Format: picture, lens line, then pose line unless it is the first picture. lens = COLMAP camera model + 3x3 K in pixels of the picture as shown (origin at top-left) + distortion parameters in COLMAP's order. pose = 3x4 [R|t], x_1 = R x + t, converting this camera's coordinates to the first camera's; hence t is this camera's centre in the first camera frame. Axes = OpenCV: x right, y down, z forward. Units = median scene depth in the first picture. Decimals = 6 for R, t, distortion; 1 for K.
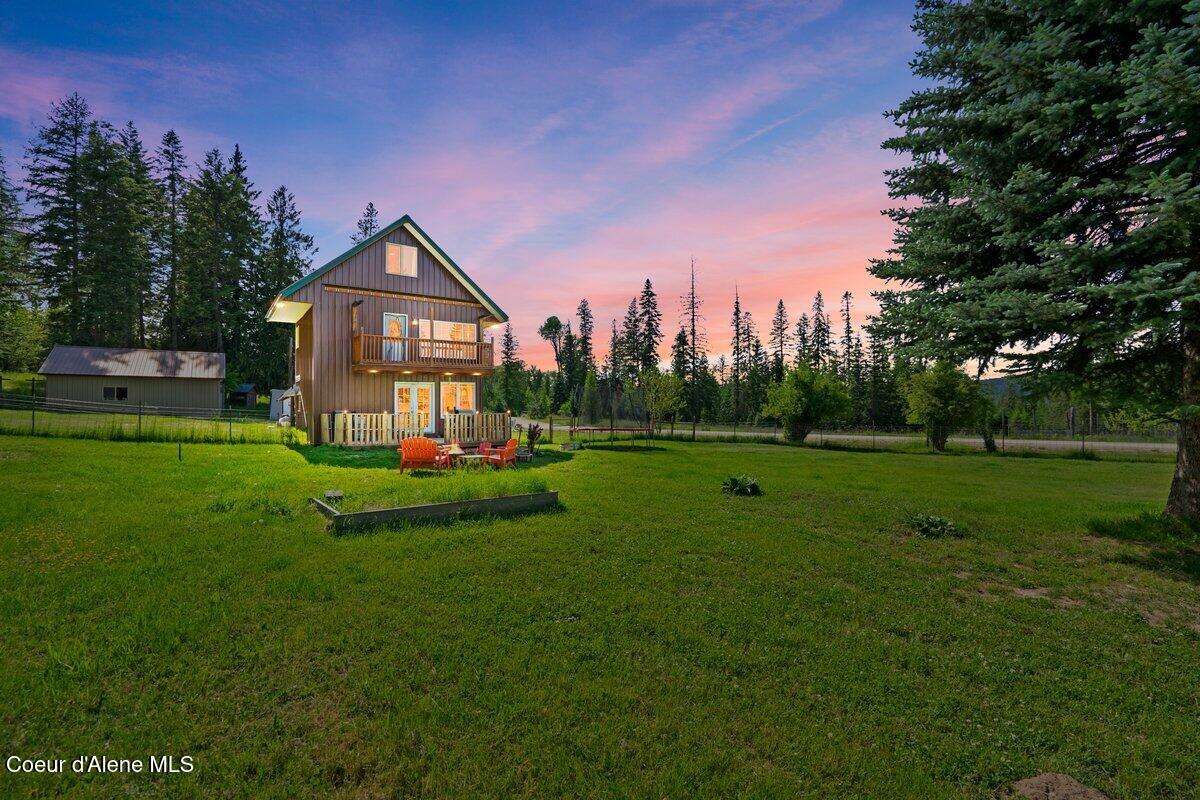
lens RADIAL K [[547.2, 0, 606.9], [0, 547.2, 400.0], [0, 0, 1]] dist [0.005787, 0.000430]
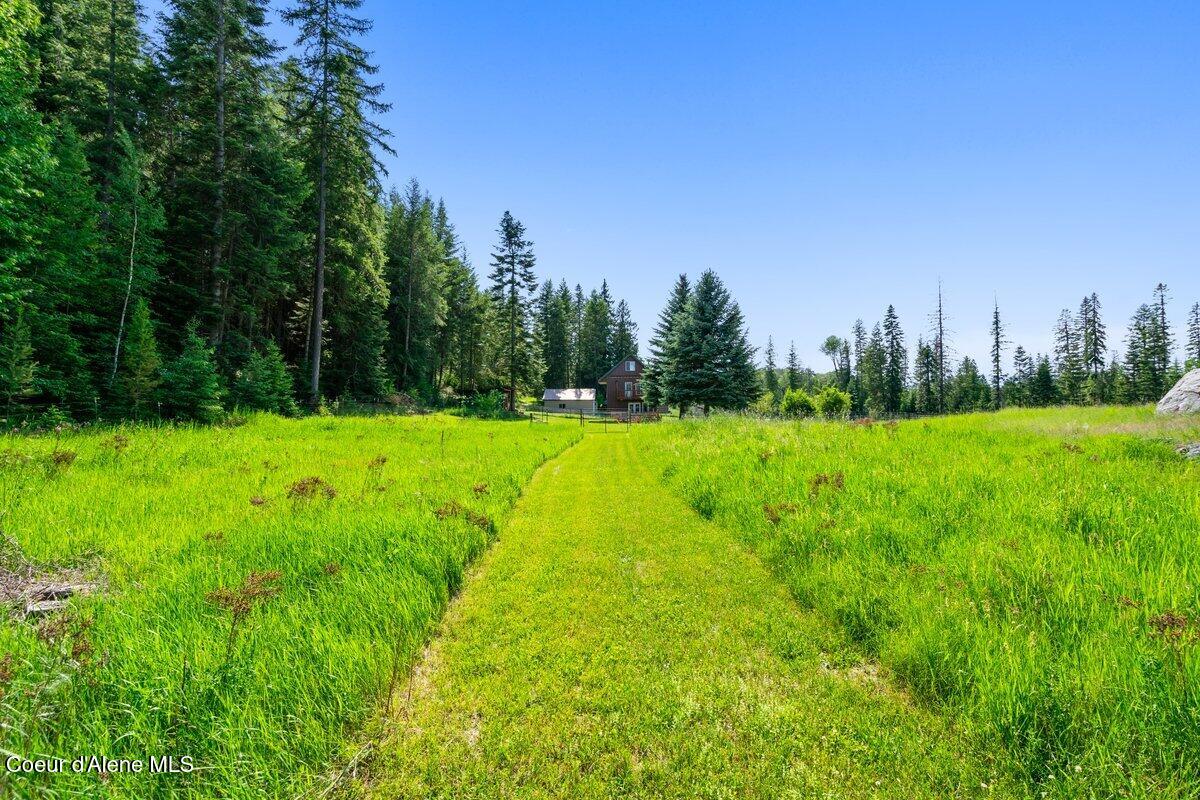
lens RADIAL K [[547.2, 0, 599.4], [0, 547.2, 404.1], [0, 0, 1]] dist [0.005787, 0.000430]
pose [[0.802606, -0.014943, -0.596322, 0.486022], [0.010153, 0.999884, -0.011390, 0.006447], [0.596423, 0.003087, 0.802665, -0.597757]]
